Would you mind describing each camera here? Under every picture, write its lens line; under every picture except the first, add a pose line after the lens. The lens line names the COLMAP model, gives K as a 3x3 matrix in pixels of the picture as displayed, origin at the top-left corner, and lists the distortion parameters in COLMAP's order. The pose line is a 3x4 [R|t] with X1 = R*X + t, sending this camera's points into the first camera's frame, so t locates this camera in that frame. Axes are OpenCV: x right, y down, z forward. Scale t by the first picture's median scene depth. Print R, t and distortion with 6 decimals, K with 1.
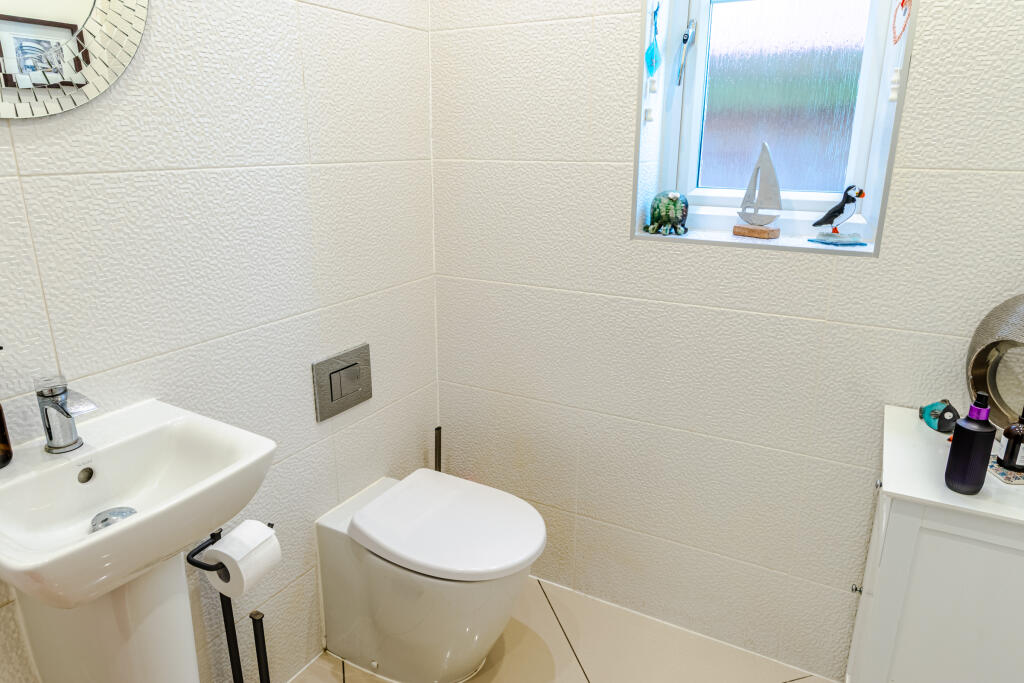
lens RADIAL K [[672.7, 0, 512.0], [0, 672.7, 341.5], [0, 0, 1]] dist [0.000959, -0.004316]
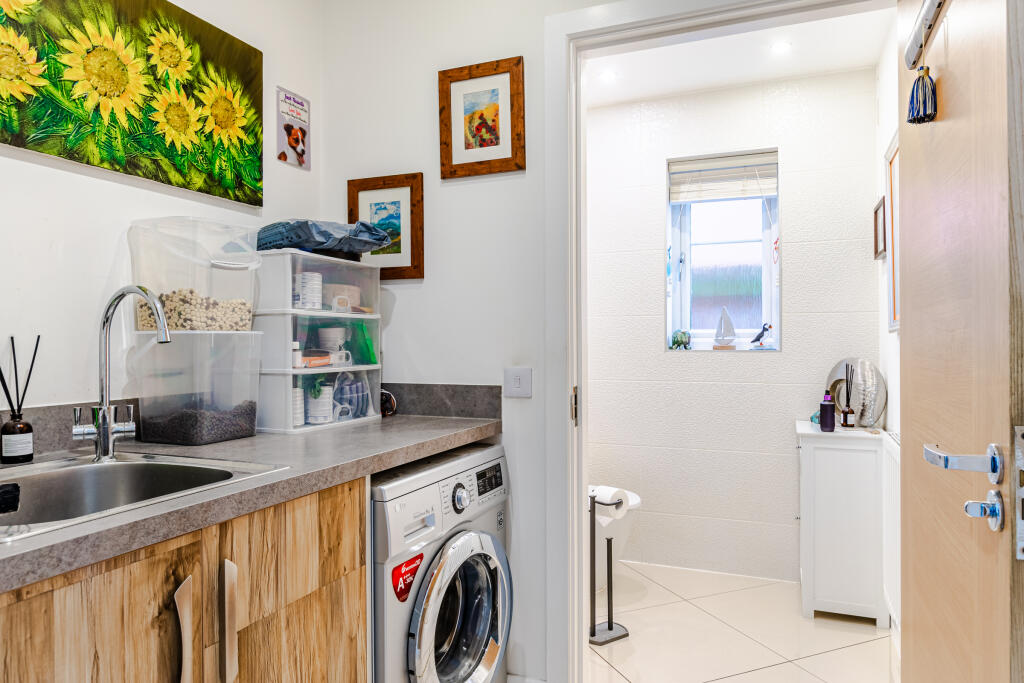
lens RADIAL K [[672.7, 0, 512.0], [0, 672.7, 341.5], [0, 0, 1]] dist [0.000959, -0.004316]
pose [[0.994589, -0.007107, 0.103645, -0.504983], [0.036969, 0.956565, -0.289167, 0.396706], [-0.097088, 0.291434, 0.951651, -0.916004]]
